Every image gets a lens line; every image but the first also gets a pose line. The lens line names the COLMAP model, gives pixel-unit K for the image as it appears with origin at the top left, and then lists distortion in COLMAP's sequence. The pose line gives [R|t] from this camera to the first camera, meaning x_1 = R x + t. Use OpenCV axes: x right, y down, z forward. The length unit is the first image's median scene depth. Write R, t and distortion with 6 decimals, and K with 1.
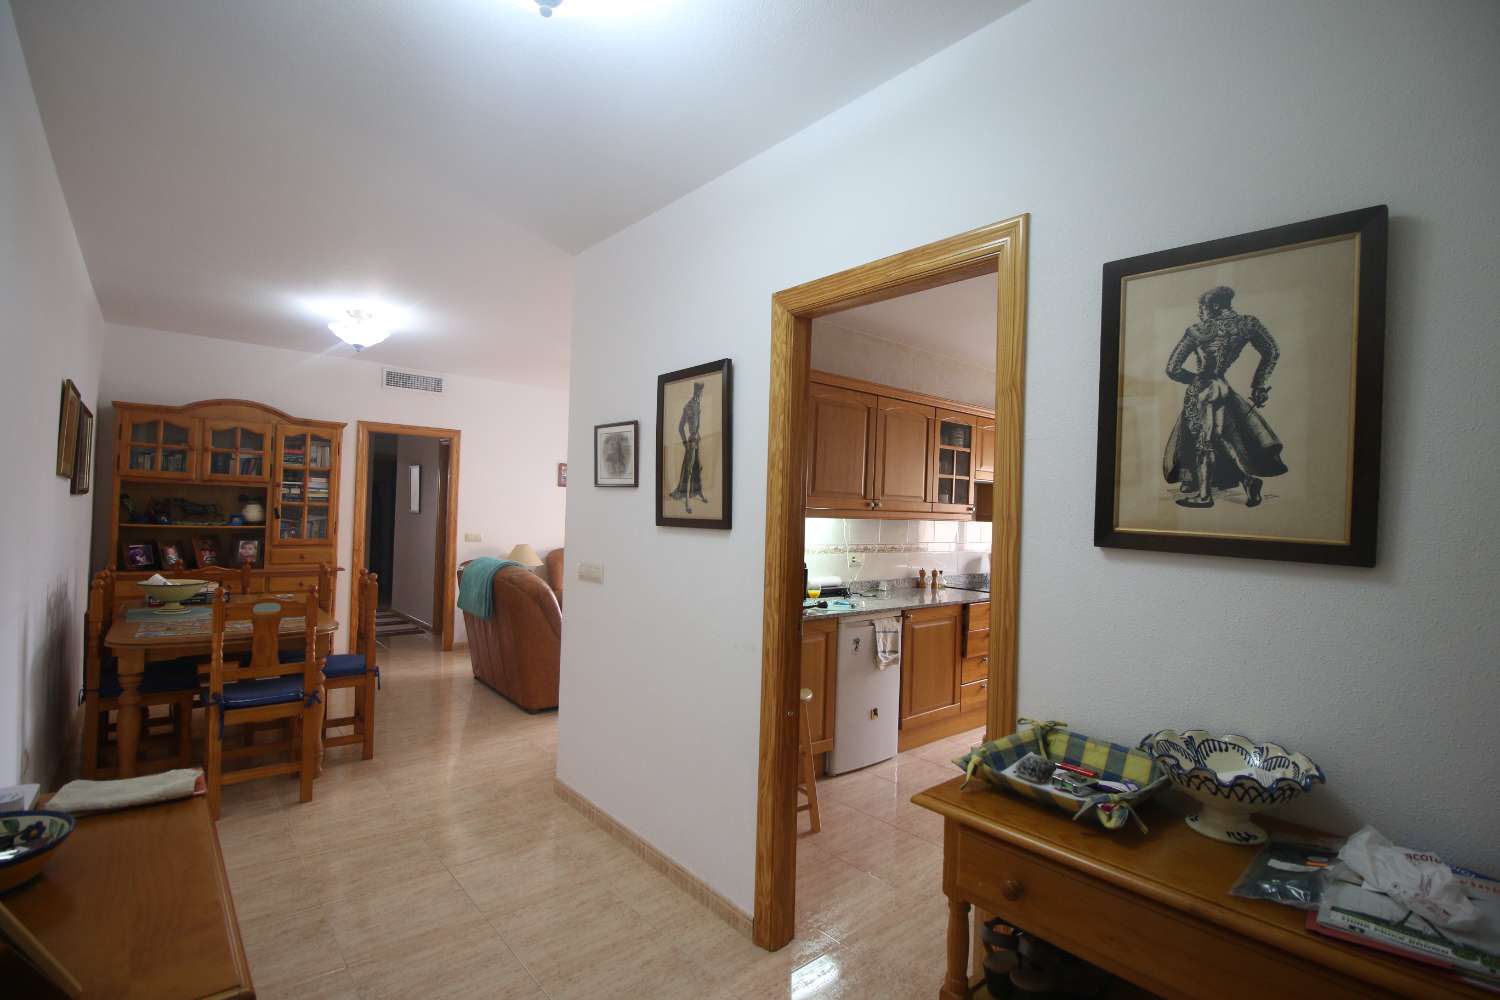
lens RADIAL K [[696.2, 0, 749.2], [0, 696.2, 500.7], [0, 0, 1]] dist [-0.017029, -0.001503]
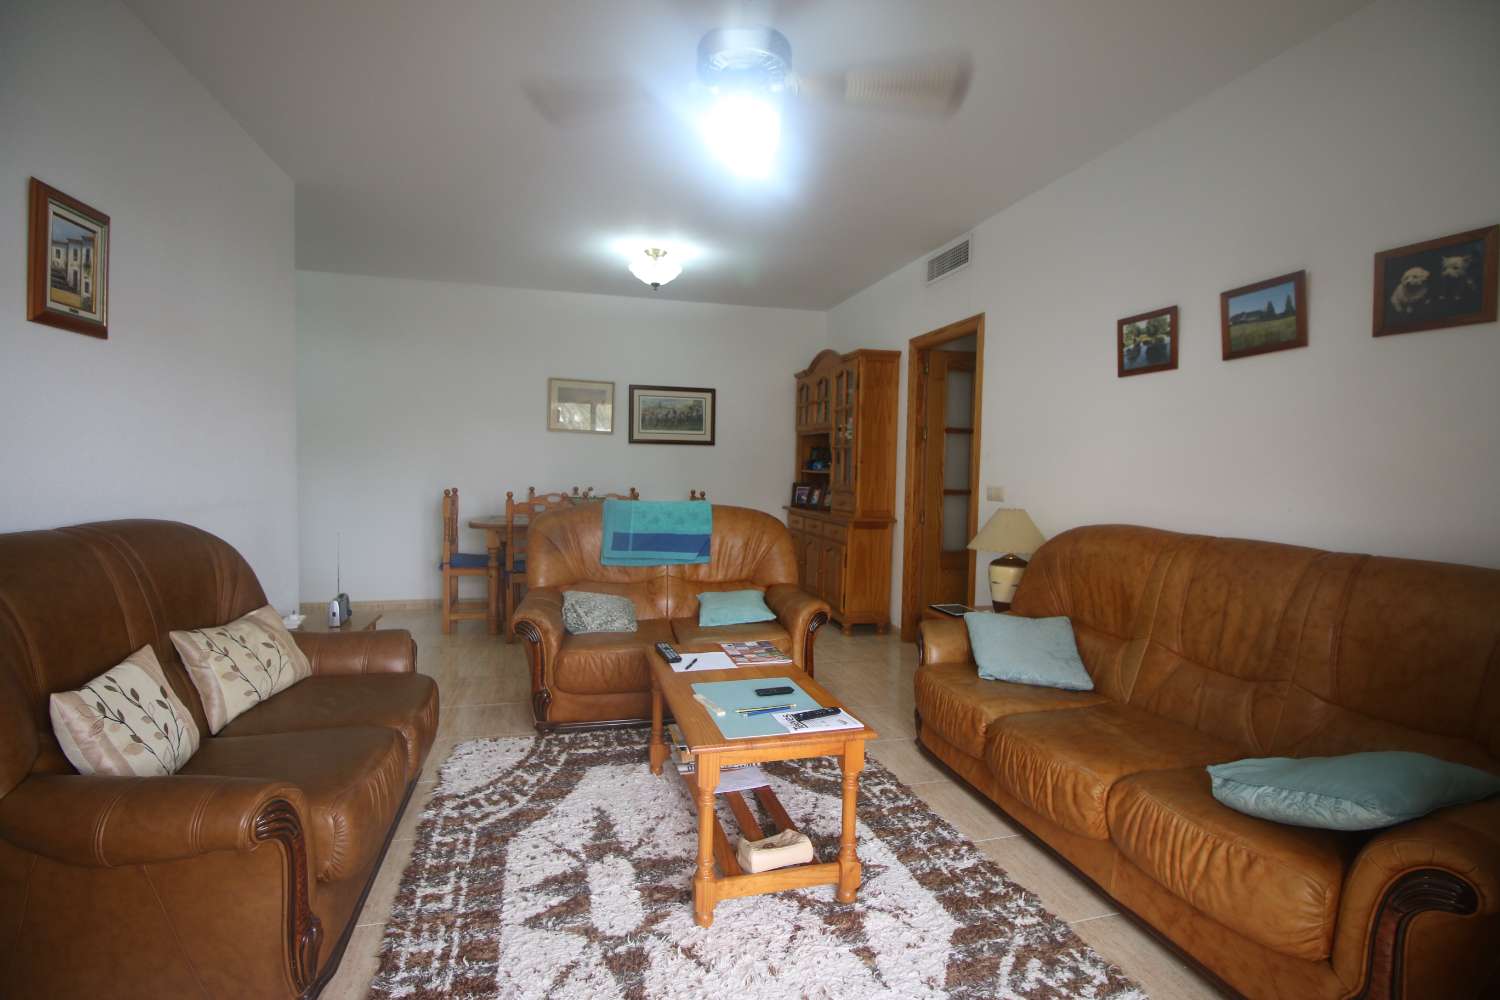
lens RADIAL K [[696.2, 0, 742.2], [0, 696.2, 502.1], [0, 0, 1]] dist [-0.017029, -0.001503]
pose [[-0.448125, 0.004496, -0.893960, 0.262961], [-0.015789, 0.999792, 0.012943, 0.070068], [0.893831, 0.019915, -0.447961, 1.347169]]
